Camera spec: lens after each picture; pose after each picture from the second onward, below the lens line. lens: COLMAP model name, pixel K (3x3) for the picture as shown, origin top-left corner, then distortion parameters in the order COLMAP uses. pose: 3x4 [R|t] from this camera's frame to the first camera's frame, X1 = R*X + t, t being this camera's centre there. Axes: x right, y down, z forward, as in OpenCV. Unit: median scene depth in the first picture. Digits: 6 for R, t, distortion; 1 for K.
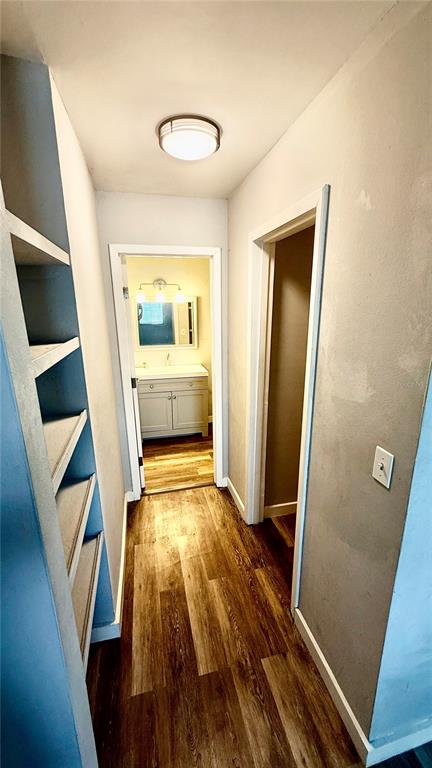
lens RADIAL K [[306.8, 0, 216.0], [0, 306.8, 384.0], [0, 0, 1]] dist [0.000653, -0.000031]
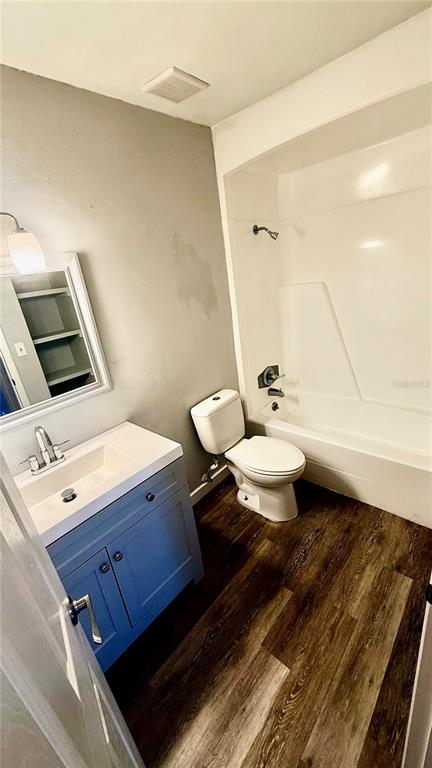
lens RADIAL K [[307.6, 0, 216.0], [0, 307.6, 384.0], [0, 0, 1]] dist [0.000943, 0.000097]
pose [[0.825874, -0.294245, 0.480991, -0.333935], [0.261545, 0.955629, 0.135525, -0.337104], [-0.499527, 0.013874, 0.866187, 1.413065]]
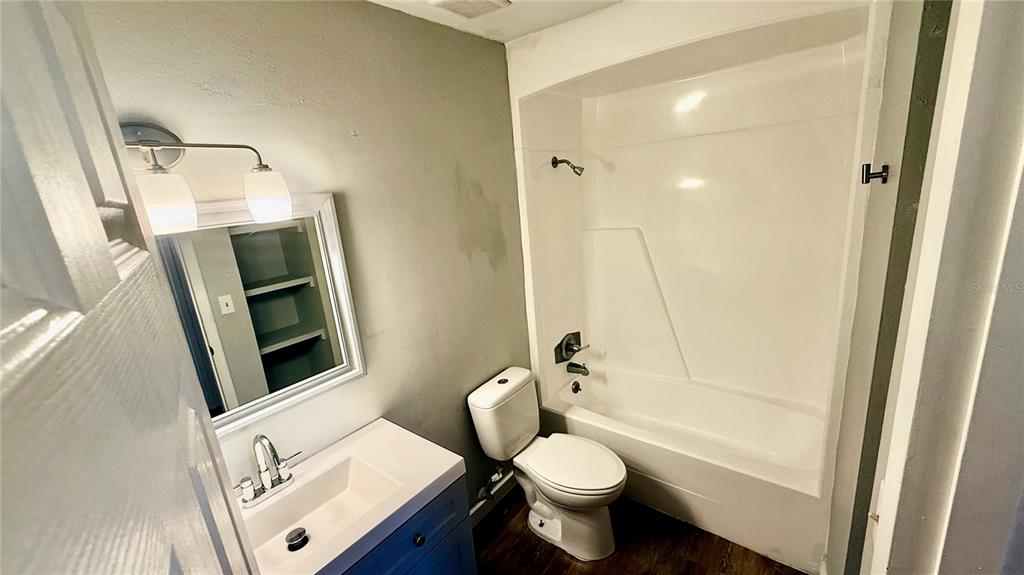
lens RADIAL K [[409.1, 0, 509.3], [0, 409.1, 289.3], [0, 0, 1]] dist [0.000653, -0.000031]
pose [[0.793577, -0.214873, 0.569267, -0.369393], [0.235733, 0.971078, 0.037919, -0.418350], [-0.560950, 0.104103, 0.821278, 1.453953]]
